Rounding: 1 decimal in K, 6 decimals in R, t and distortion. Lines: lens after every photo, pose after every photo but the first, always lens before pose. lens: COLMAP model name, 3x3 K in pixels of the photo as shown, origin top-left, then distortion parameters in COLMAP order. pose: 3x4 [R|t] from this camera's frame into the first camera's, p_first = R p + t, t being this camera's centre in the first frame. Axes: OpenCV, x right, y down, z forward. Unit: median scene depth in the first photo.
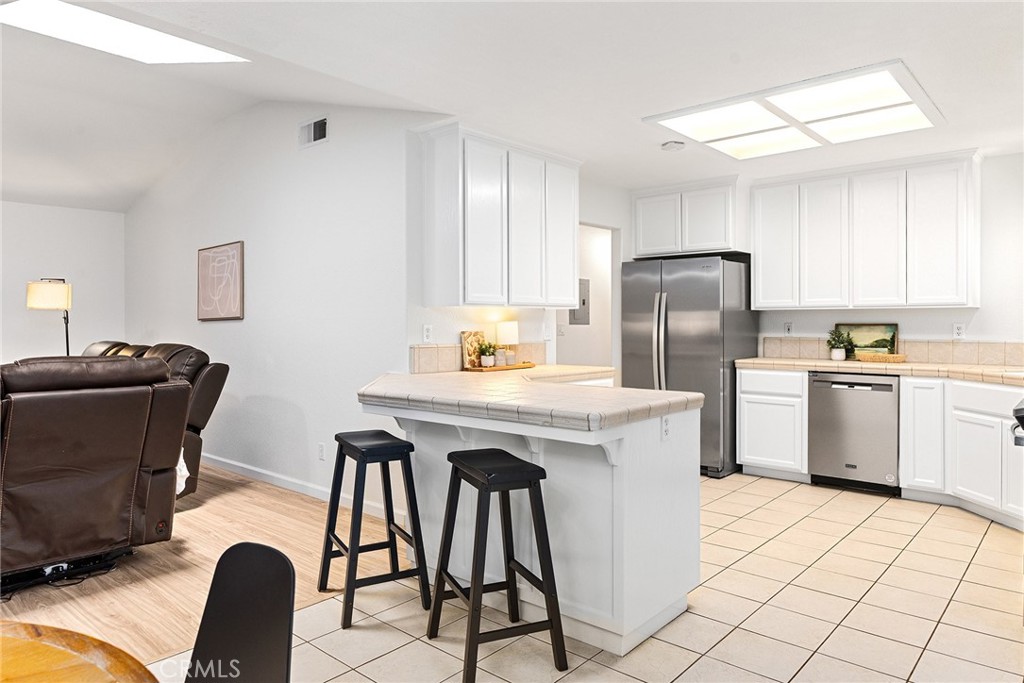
lens RADIAL K [[660.8, 0, 514.3], [0, 660.8, 328.2], [0, 0, 1]] dist [-0.002093, 0.000333]
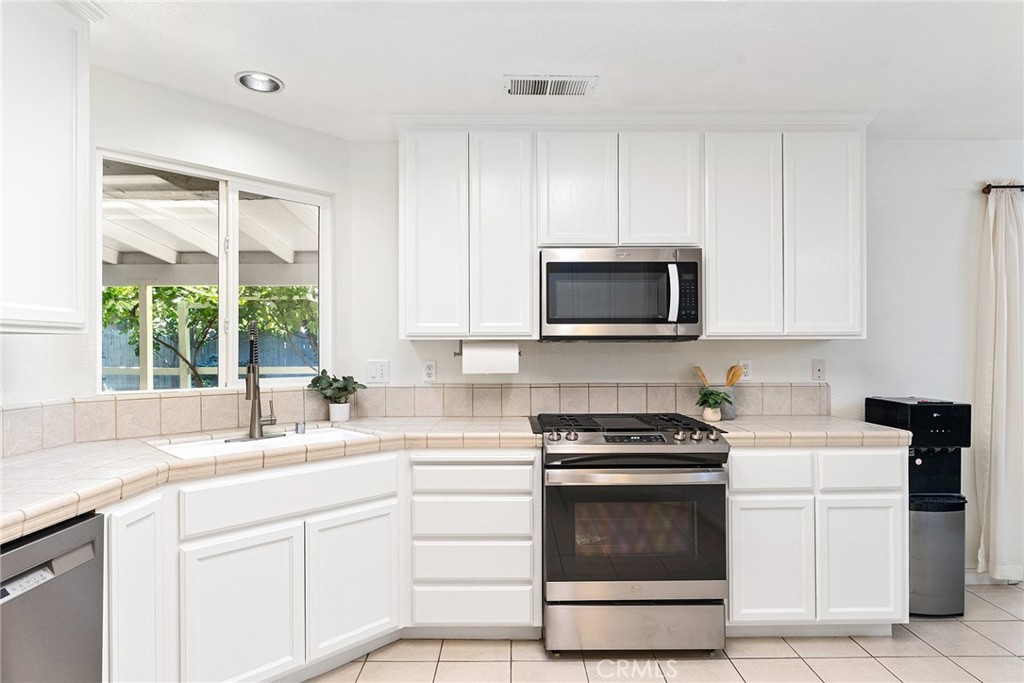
lens RADIAL K [[562.1, 0, 512.0], [0, 562.1, 341.5], [0, 0, 1]] dist [-0.000925, 0.001276]
pose [[-0.664853, 0.013569, 0.746851, 0.166676], [0.011627, 0.999902, -0.007817, -0.018428], [-0.746883, 0.003487, -0.664946, 0.959863]]
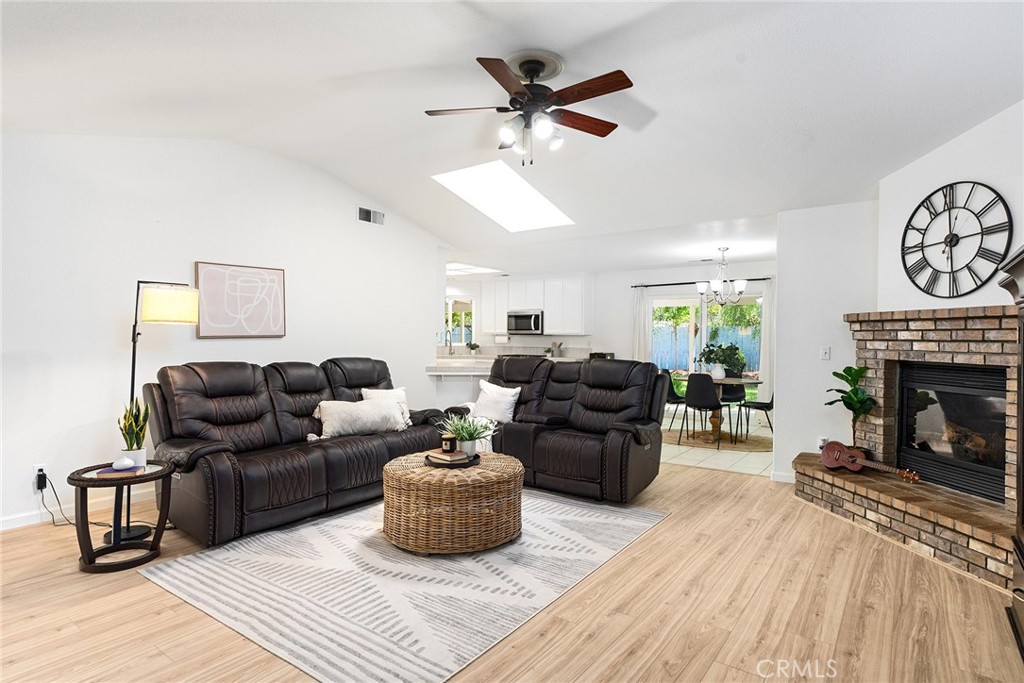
lens RADIAL K [[551.0, 0, 512.0], [0, 551.0, 341.5], [0, 0, 1]] dist [-0.002169, -0.000348]
pose [[-0.083949, -0.008397, 0.996435, -1.539379], [0.003244, 0.999957, 0.008700, -0.015238], [-0.996465, 0.003963, -0.083918, 0.739952]]
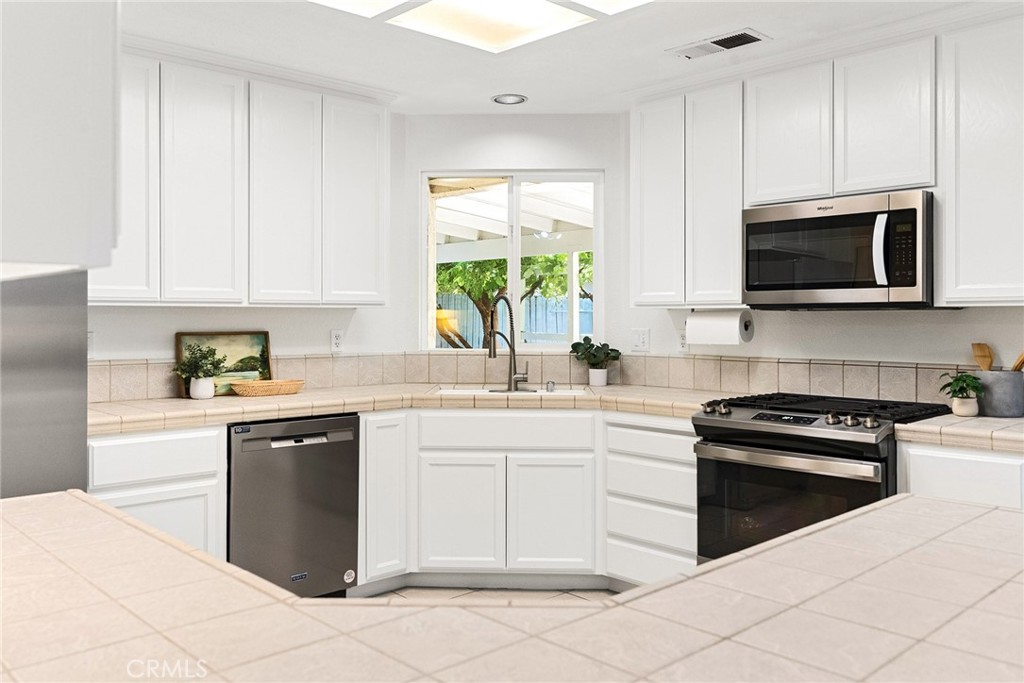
lens RADIAL K [[847.4, 0, 513.7], [0, 847.4, 309.7], [0, 0, 1]] dist [-0.001840, 0.001039]
pose [[0.097419, 0.010562, 0.995187, -0.209293], [0.009969, 0.999883, -0.011587, -0.016233], [-0.995194, 0.011050, 0.097302, 0.709483]]
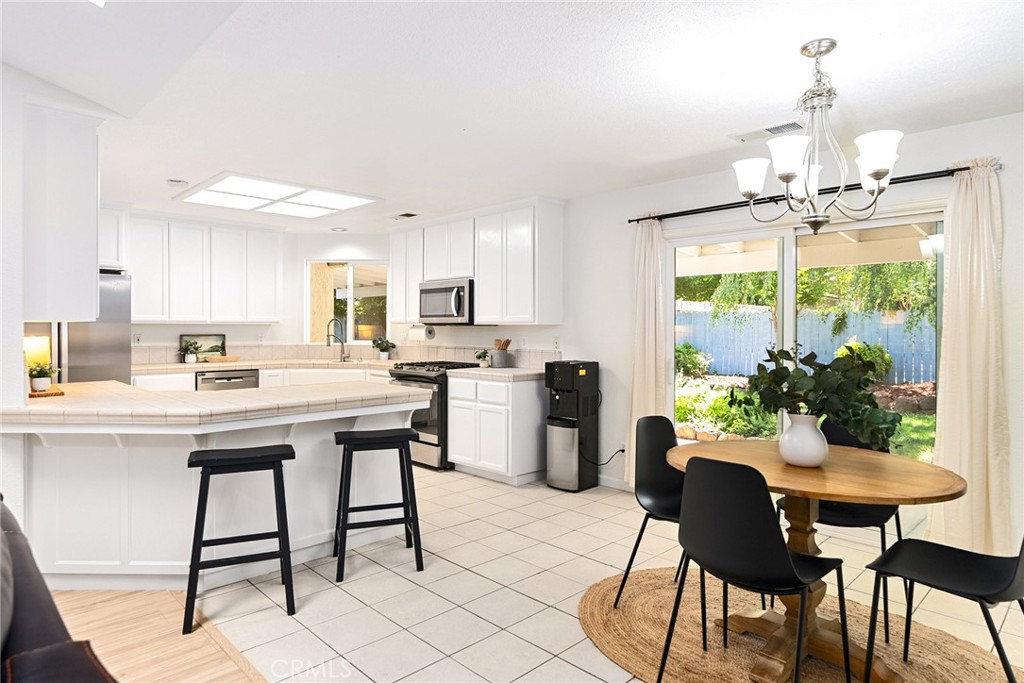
lens RADIAL K [[601.4, 0, 516.7], [0, 601.4, 328.3], [0, 0, 1]] dist [-0.002466, -0.000239]
pose [[0.072436, 0.000813, 0.997373, -0.680228], [0.007550, 0.999971, -0.001363, -0.013584], [-0.997344, 0.007629, 0.072428, 0.292712]]
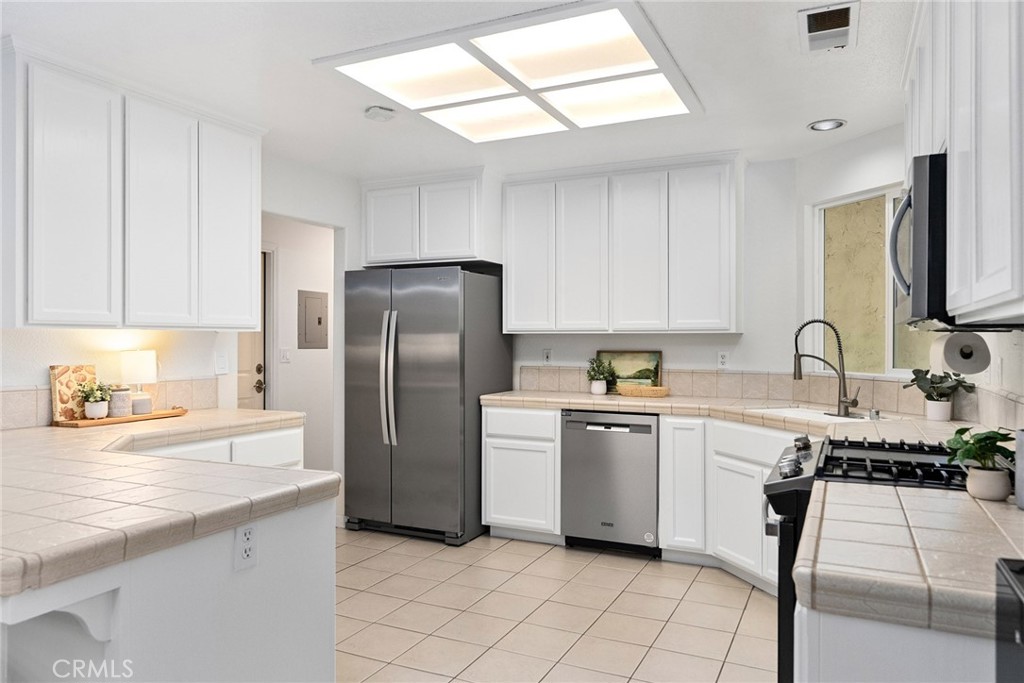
lens RADIAL K [[704.5, 0, 512.0], [0, 704.5, 341.5], [0, 0, 1]] dist [-0.004384, -0.001029]
pose [[0.962047, 0.002905, 0.272869, 0.147941], [-0.000905, 0.999972, -0.007454, -0.012526], [-0.272883, 0.006924, 0.962022, 0.176964]]
